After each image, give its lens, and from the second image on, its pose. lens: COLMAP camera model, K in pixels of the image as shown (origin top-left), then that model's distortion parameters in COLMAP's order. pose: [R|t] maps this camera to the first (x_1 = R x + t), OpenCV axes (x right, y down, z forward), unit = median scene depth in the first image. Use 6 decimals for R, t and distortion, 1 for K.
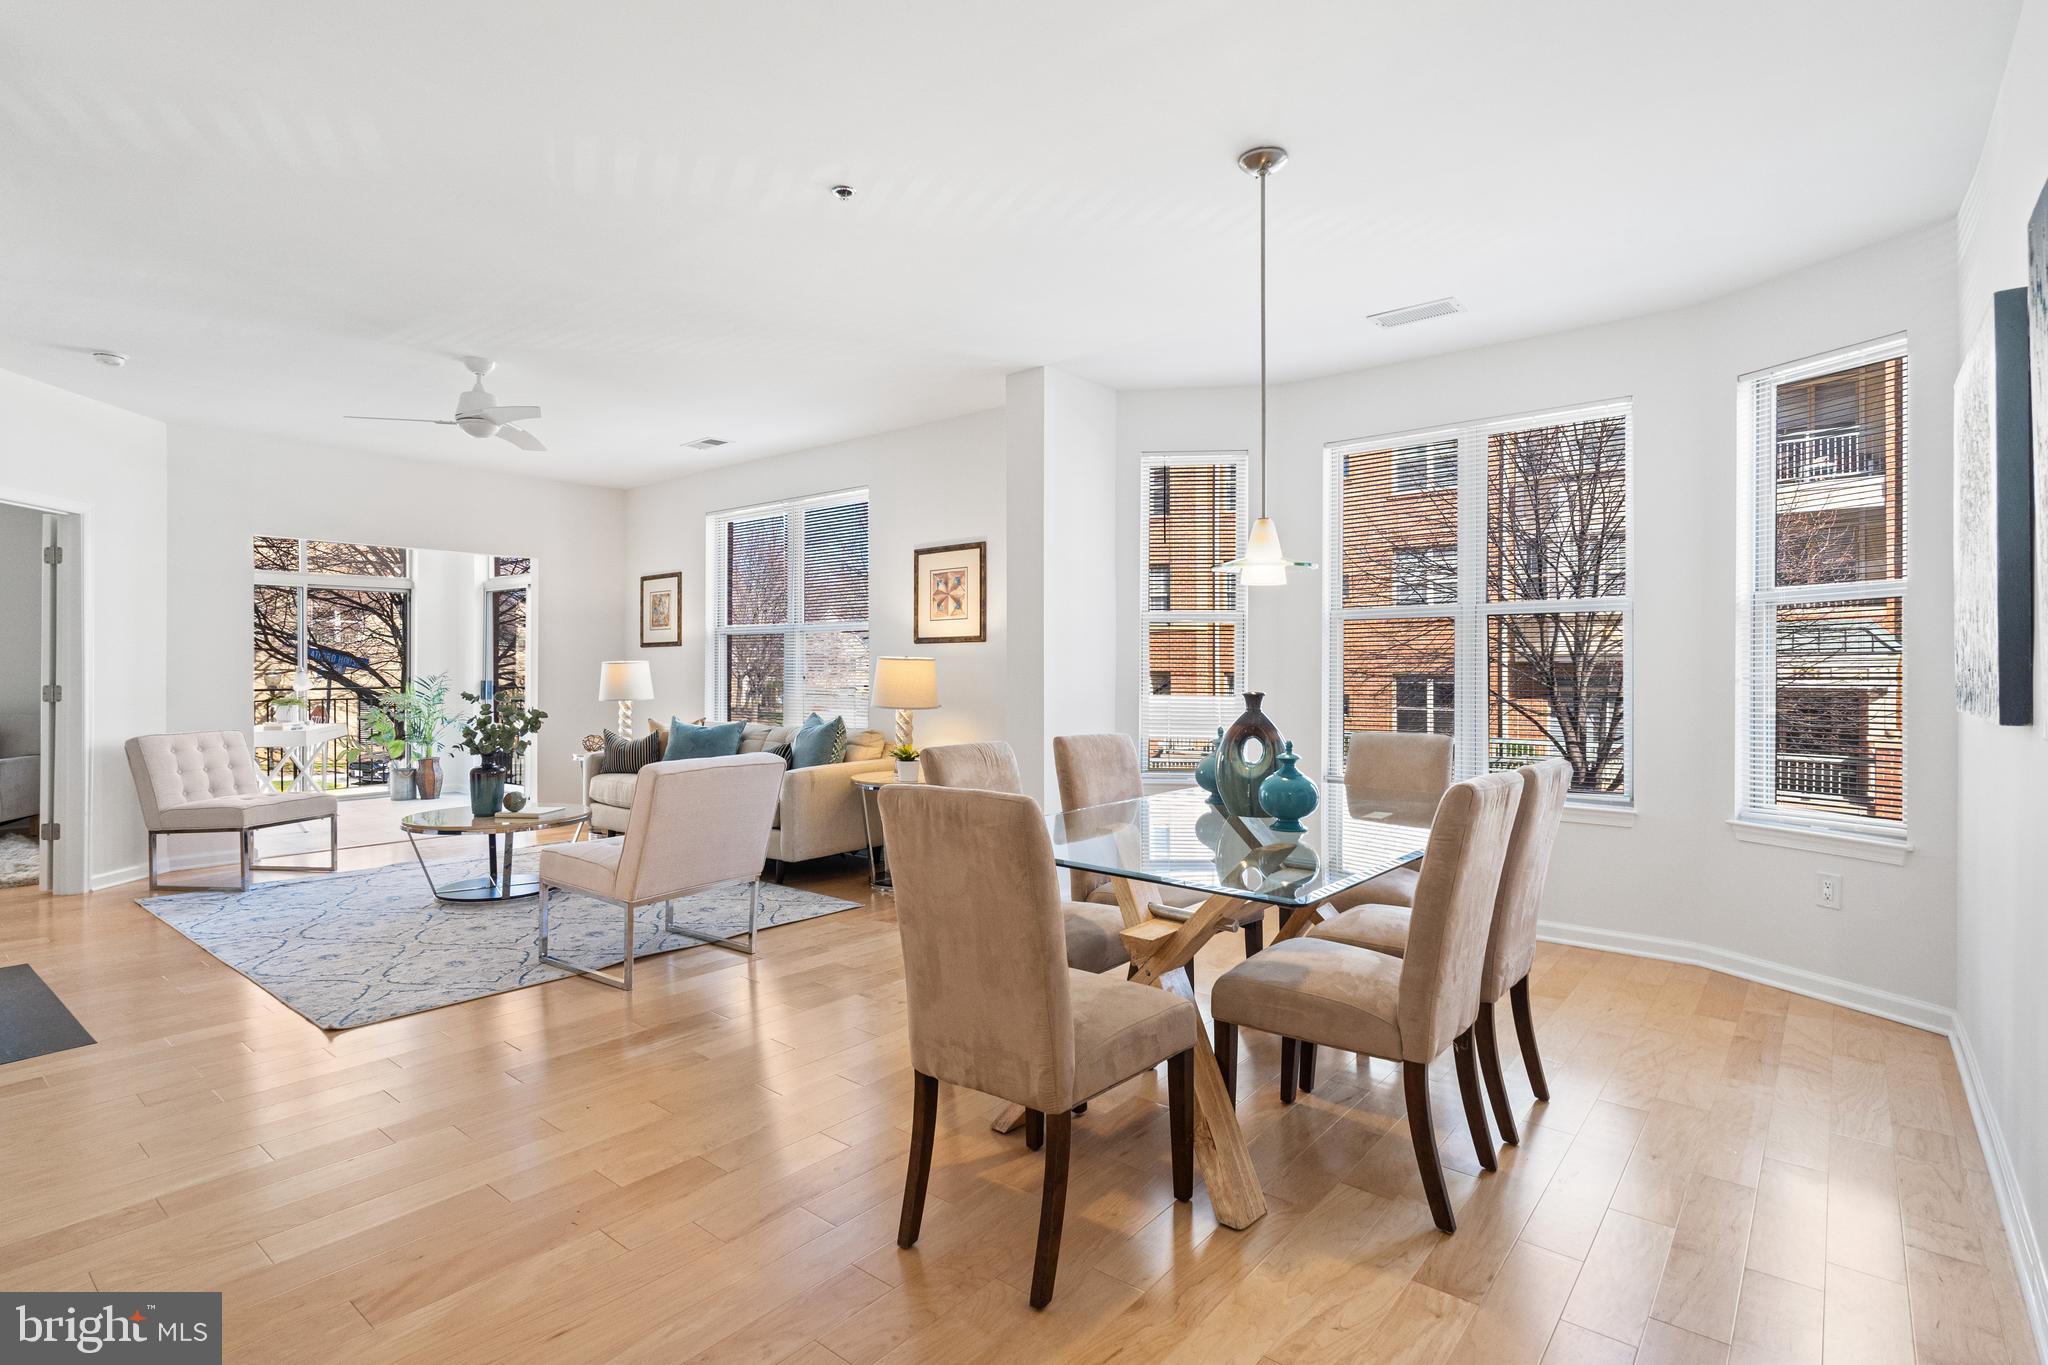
lens RADIAL K [[1015.2, 0, 1020.8], [0, 1015.2, 665.3], [0, 0, 1]] dist [-0.003346, -0.000901]
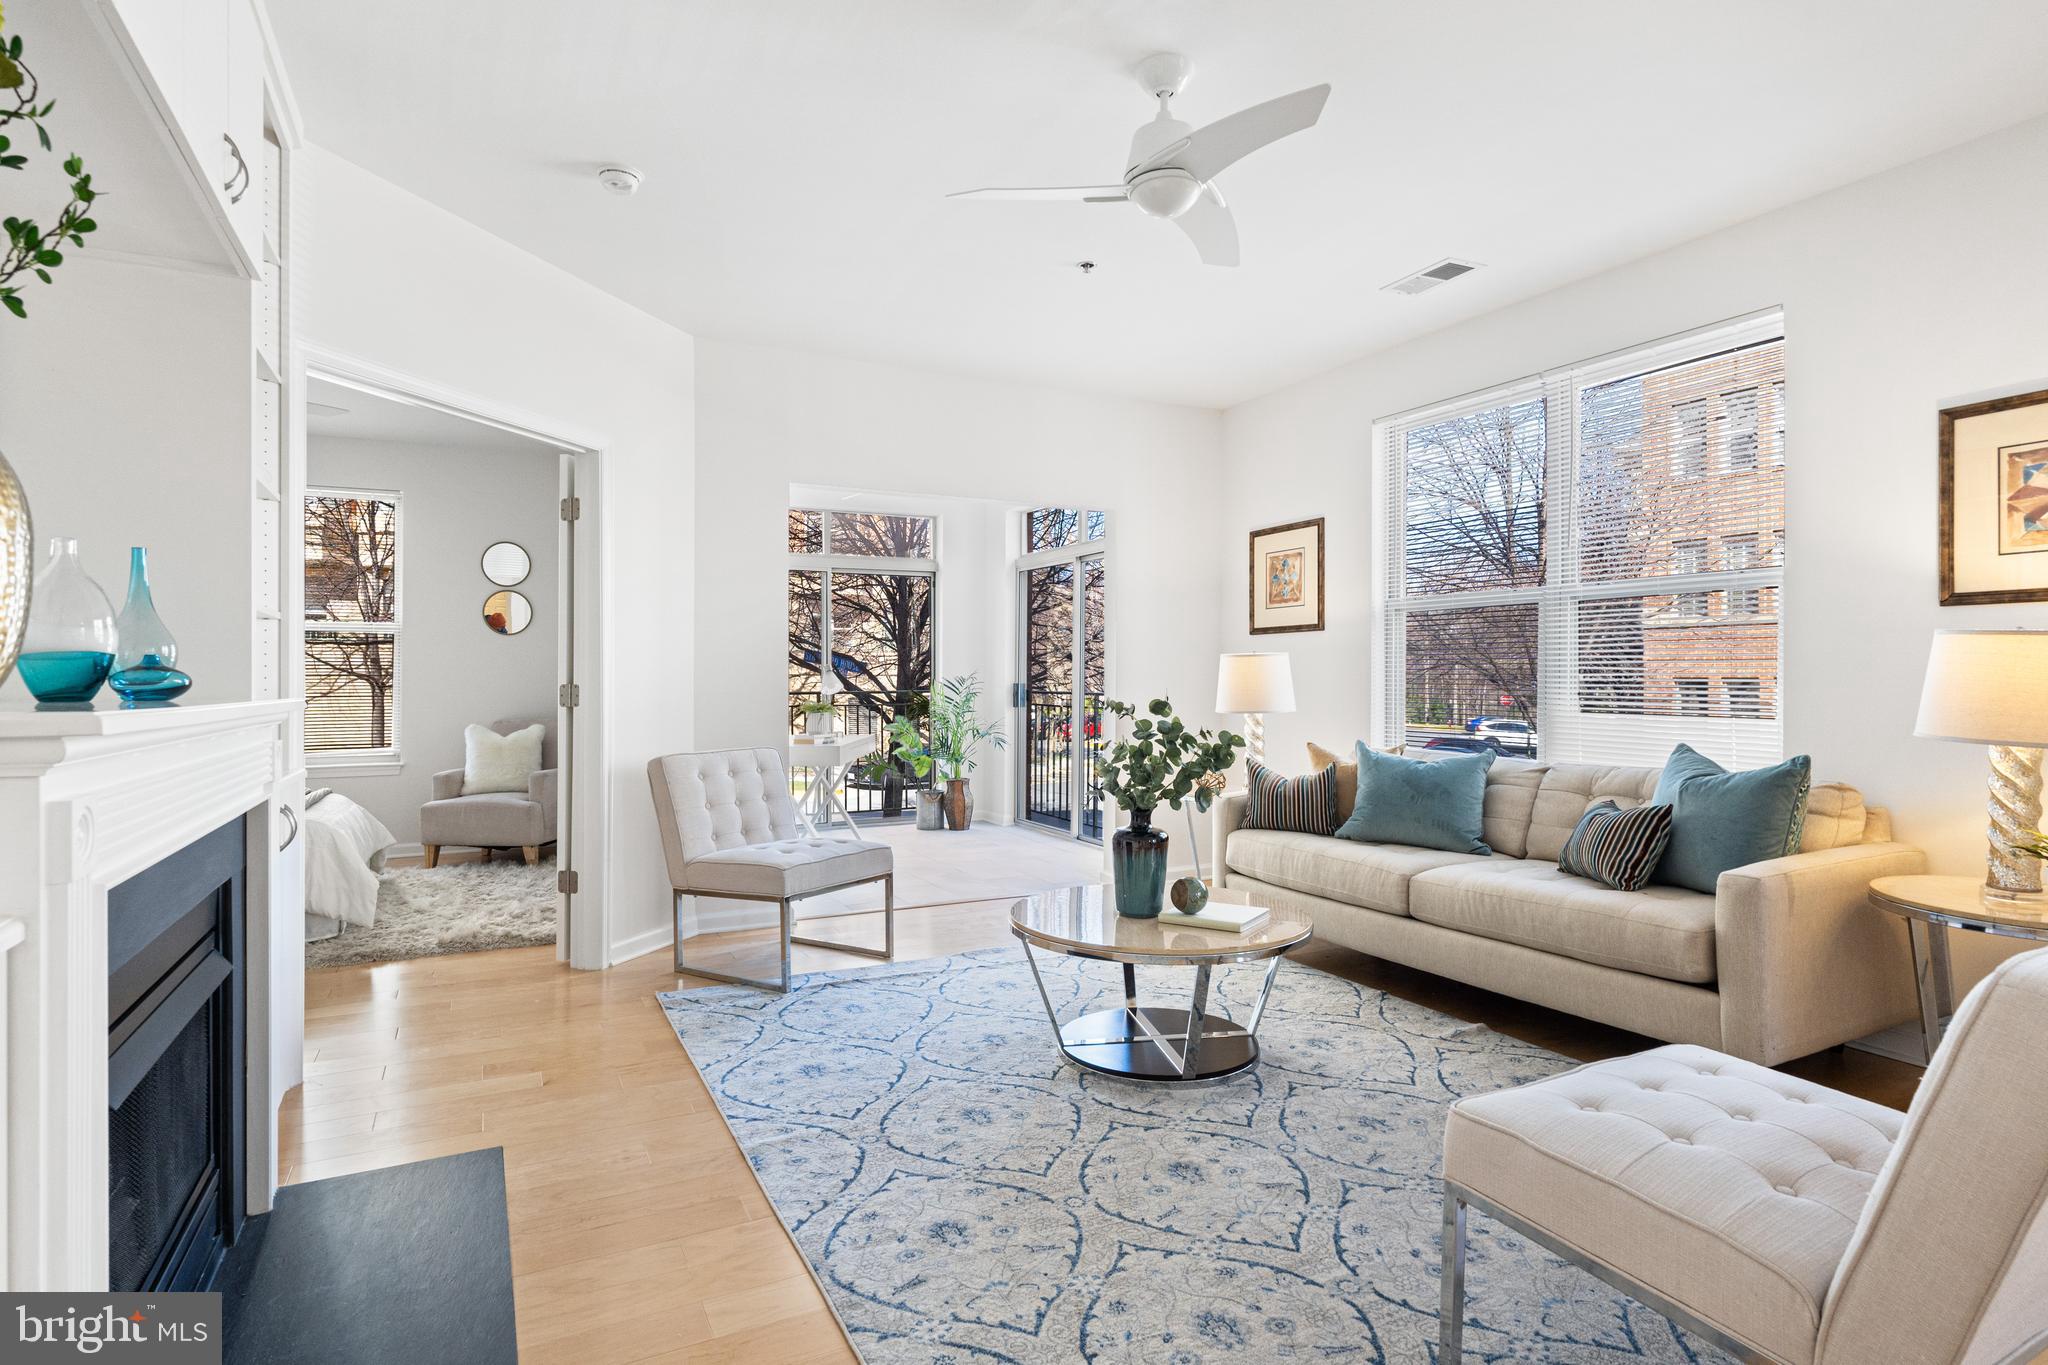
lens RADIAL K [[1096.6, 0, 1027.9], [0, 1096.6, 676.5], [0, 0, 1]] dist [-0.015732, -0.000589]
pose [[0.916387, 0.001553, -0.400289, -0.296646], [0.000240, 0.999990, 0.004428, 0.009766], [0.400292, -0.004154, 0.916378, 0.360468]]
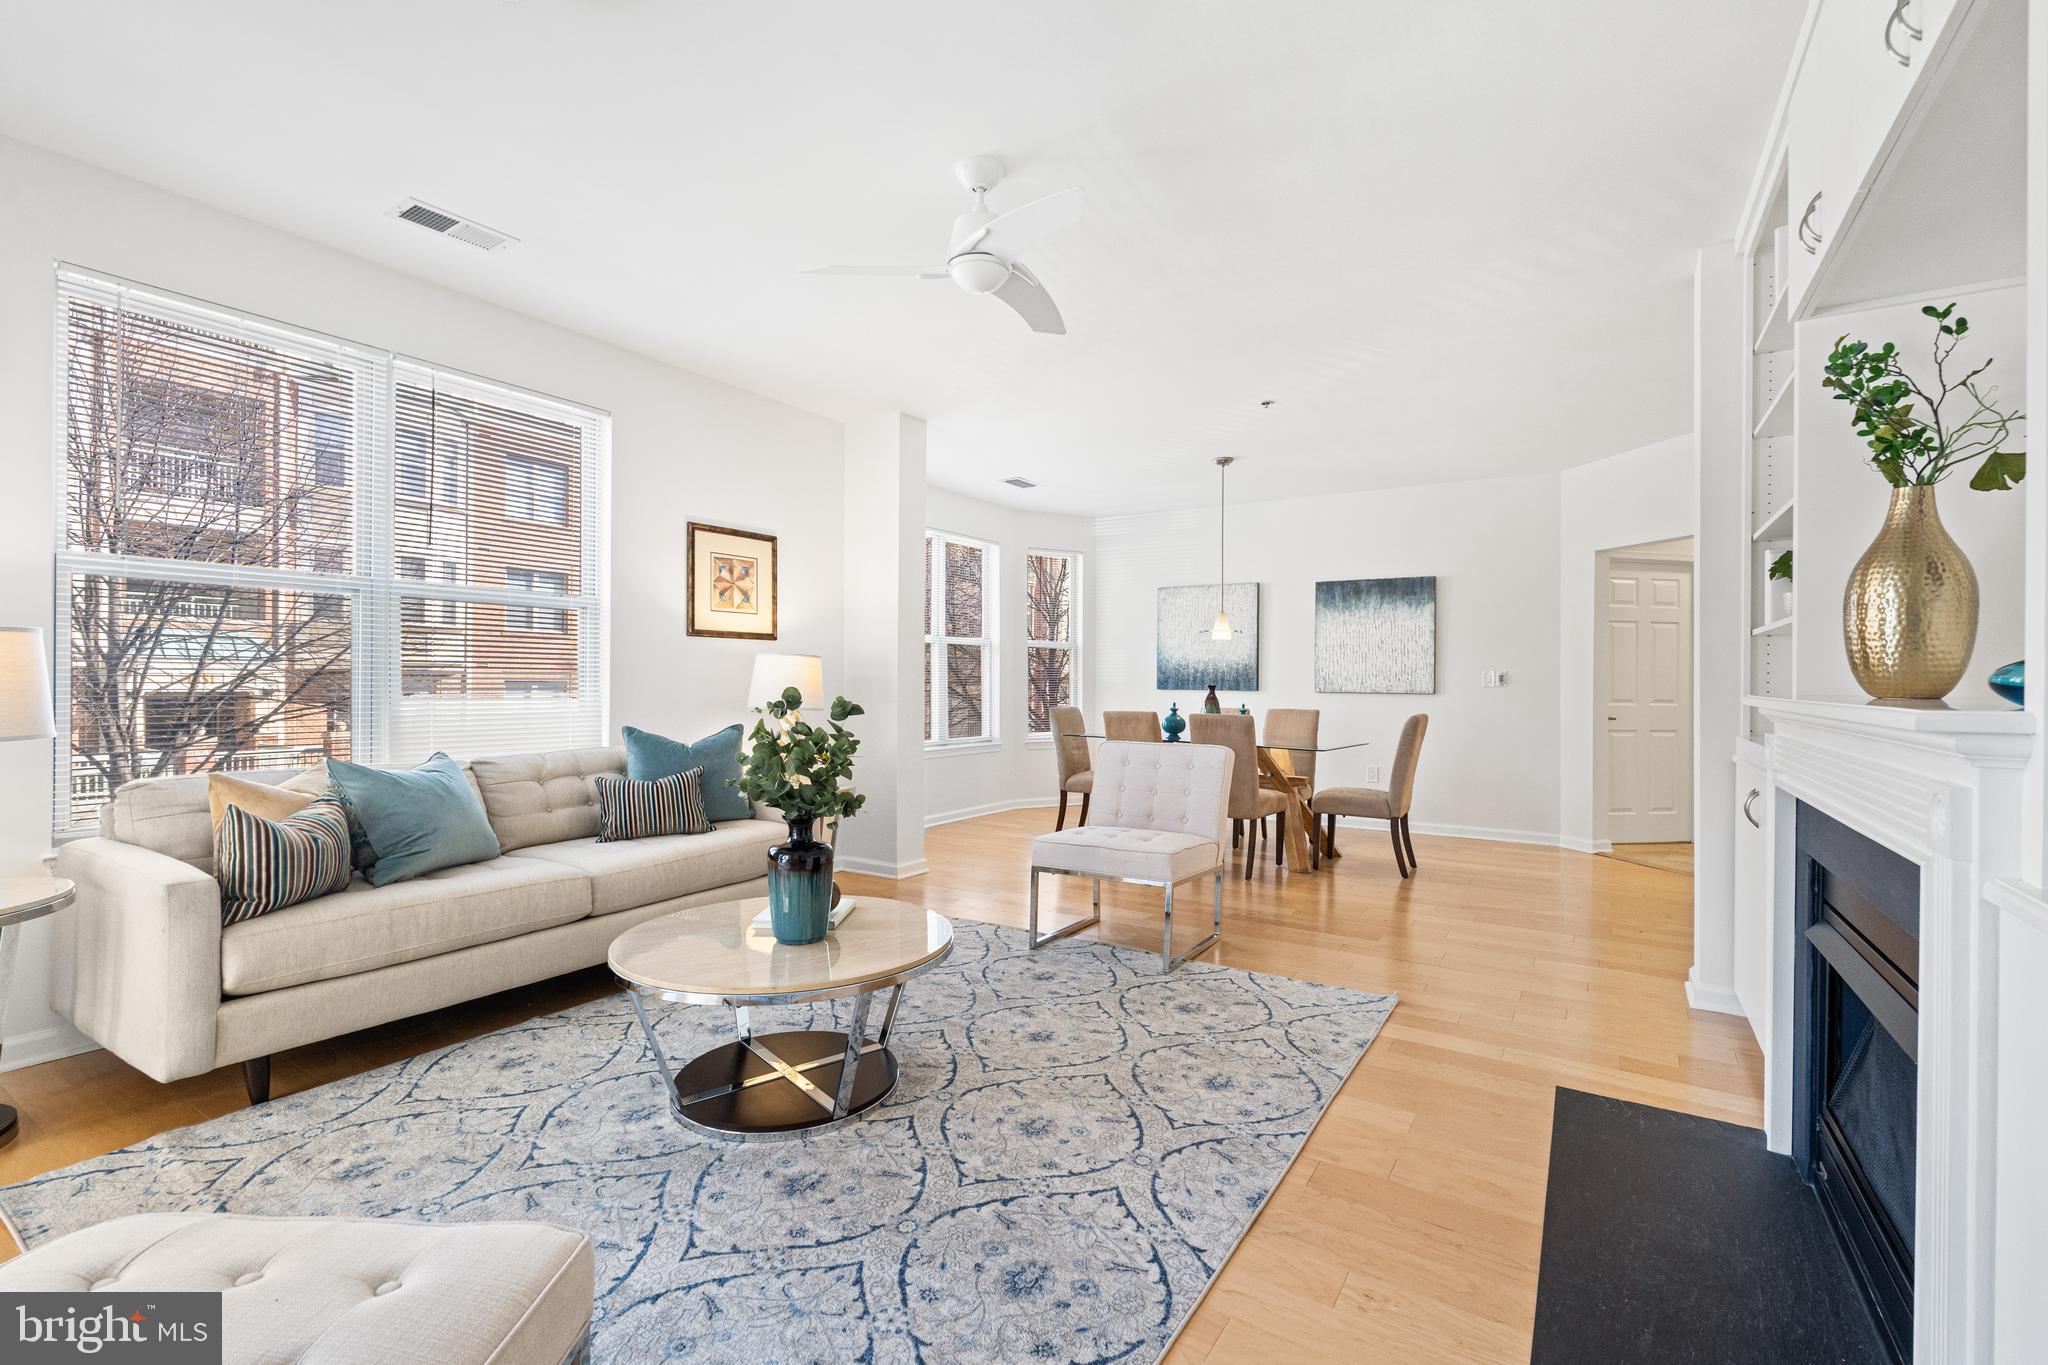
lens RADIAL K [[878.2, 0, 1024.0], [0, 878.2, 682.5], [0, 0, 1]] dist [0.001754, 0.000132]
pose [[-0.107743, -0.005092, 0.994166, -0.850327], [-0.011500, 0.999926, 0.003875, 0.010773], [-0.994112, -0.011015, -0.107793, 0.810460]]
